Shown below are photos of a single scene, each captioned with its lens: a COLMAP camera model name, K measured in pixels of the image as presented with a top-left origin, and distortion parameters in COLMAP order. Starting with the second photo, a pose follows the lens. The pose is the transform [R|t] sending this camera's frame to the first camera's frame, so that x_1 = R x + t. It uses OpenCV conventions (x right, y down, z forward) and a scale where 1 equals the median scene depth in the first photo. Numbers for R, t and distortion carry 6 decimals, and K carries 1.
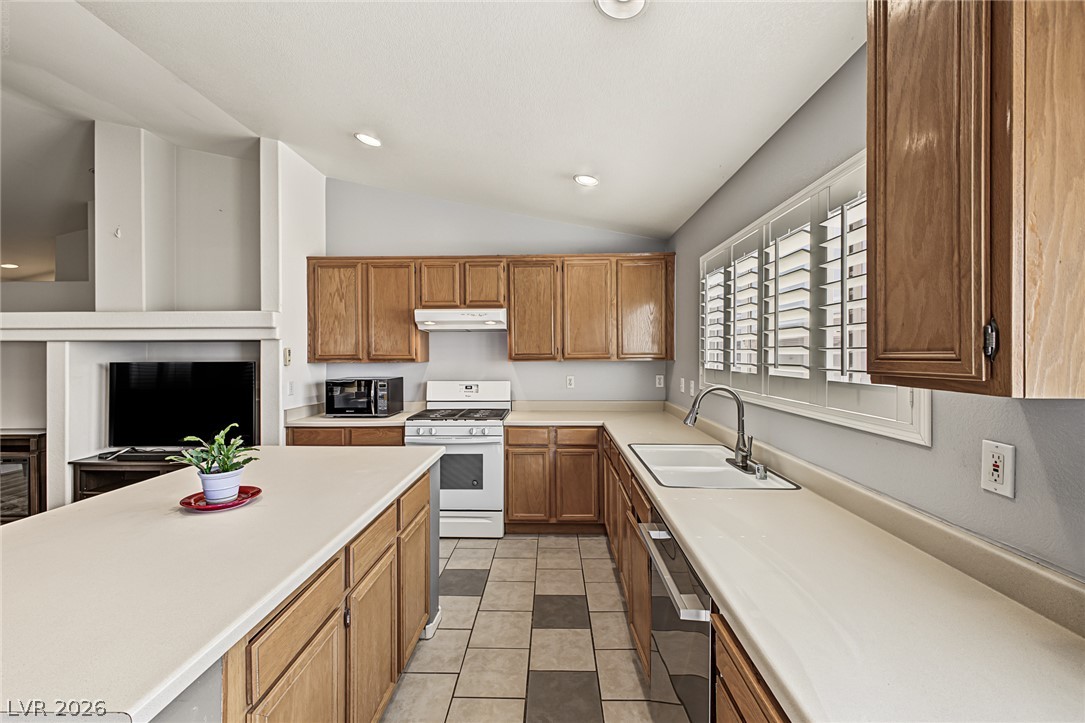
lens RADIAL K [[428.3, 0, 538.9], [0, 428.3, 353.4], [0, 0, 1]] dist [0.000677, -0.000085]
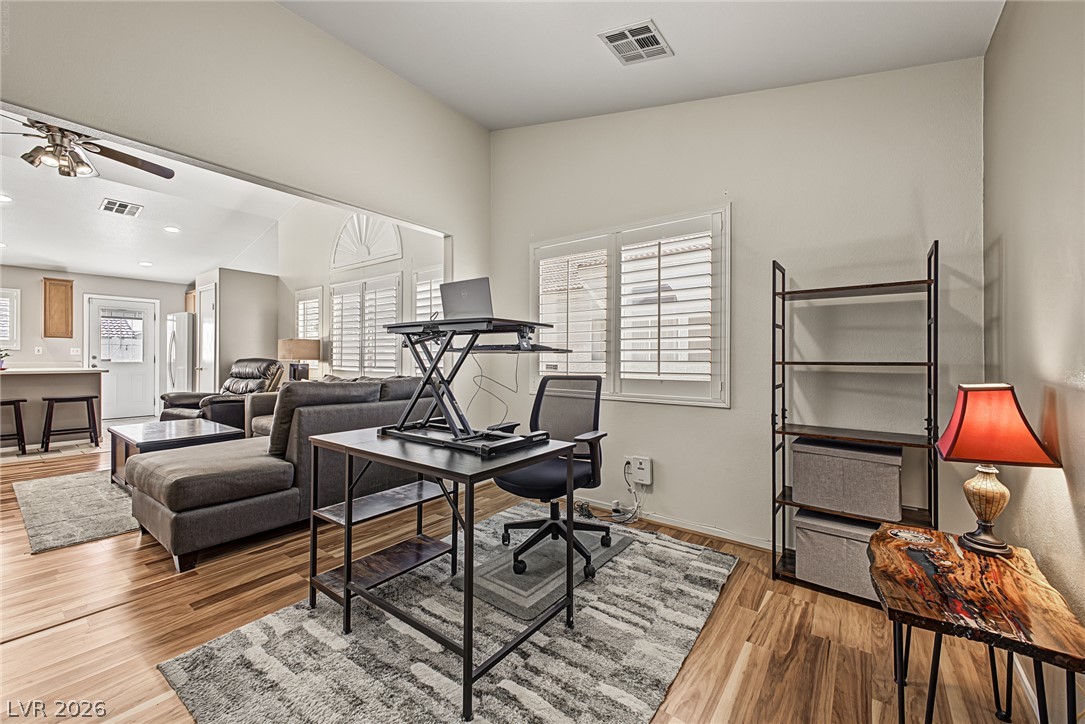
lens RADIAL K [[424.6, 0, 533.9], [0, 424.6, 361.9], [0, 0, 1]] dist [0.000309, -0.000434]
pose [[-0.814644, -0.003024, 0.579953, -2.395191], [-0.003522, 0.999994, 0.000268, 0.108549], [-0.579950, -0.001825, -0.814650, 0.501734]]
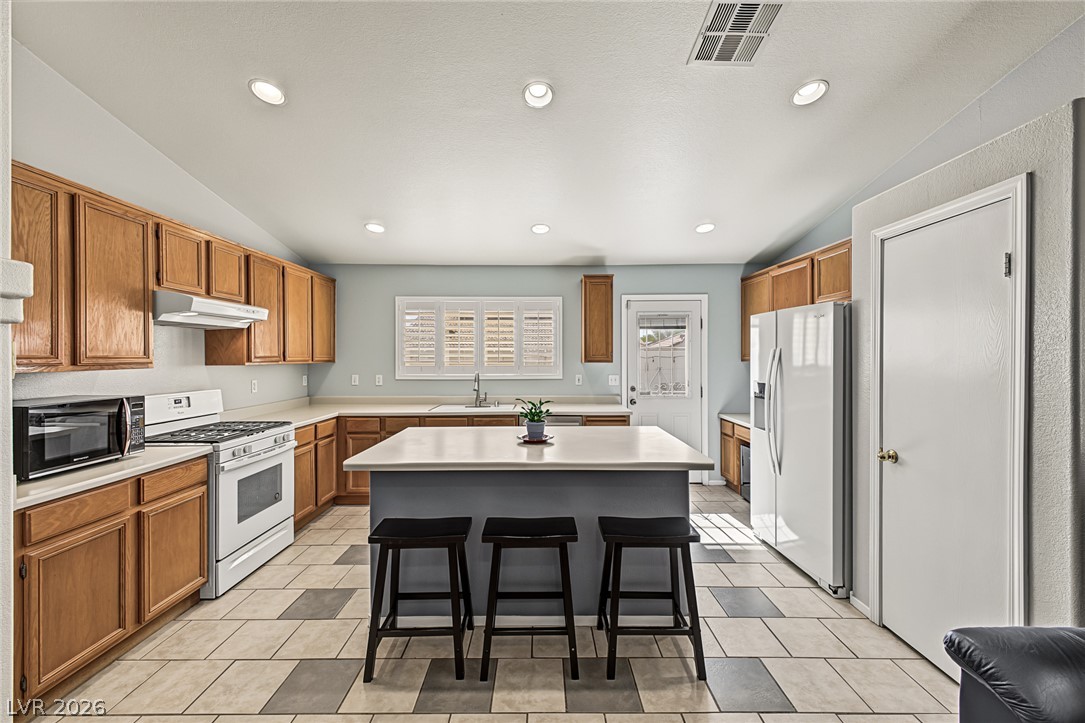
lens RADIAL K [[431.6, 0, 542.5], [0, 431.6, 361.5], [0, 0, 1]] dist [0.000273, -0.000003]
pose [[-0.032649, -0.005597, 0.999451, -0.992612], [0.002385, 0.999981, 0.005678, 0.007129], [-0.999464, 0.002569, -0.032635, 0.409307]]
